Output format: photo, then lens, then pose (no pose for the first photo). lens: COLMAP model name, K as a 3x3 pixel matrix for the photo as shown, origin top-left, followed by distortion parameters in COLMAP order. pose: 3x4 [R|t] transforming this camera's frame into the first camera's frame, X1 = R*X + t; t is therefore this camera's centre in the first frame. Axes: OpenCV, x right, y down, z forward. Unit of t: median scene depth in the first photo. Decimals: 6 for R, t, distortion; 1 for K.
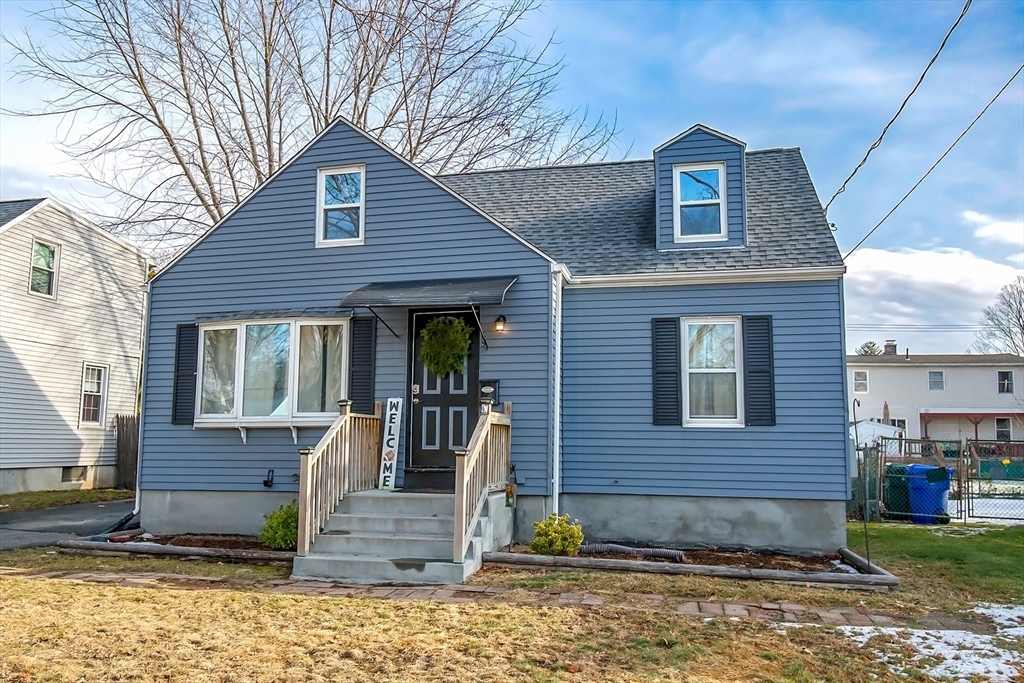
lens RADIAL K [[857.6, 0, 512.0], [0, 857.6, 341.5], [0, 0, 1]] dist [-0.009197, -0.004523]
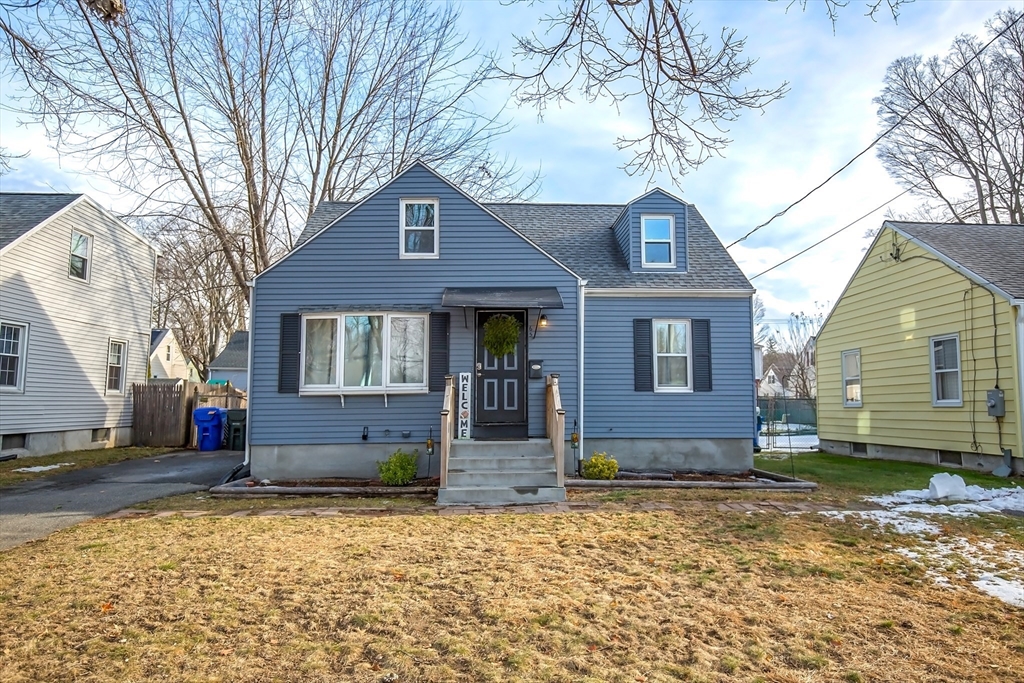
lens RADIAL K [[680.6, 0, 512.0], [0, 680.6, 341.5], [0, 0, 1]] dist [0.003878, 0.000942]
pose [[0.955620, 0.014980, 0.294222, -0.377690], [-0.024306, 0.999311, 0.028066, -0.015877], [-0.293599, -0.033972, 0.955325, -0.058046]]
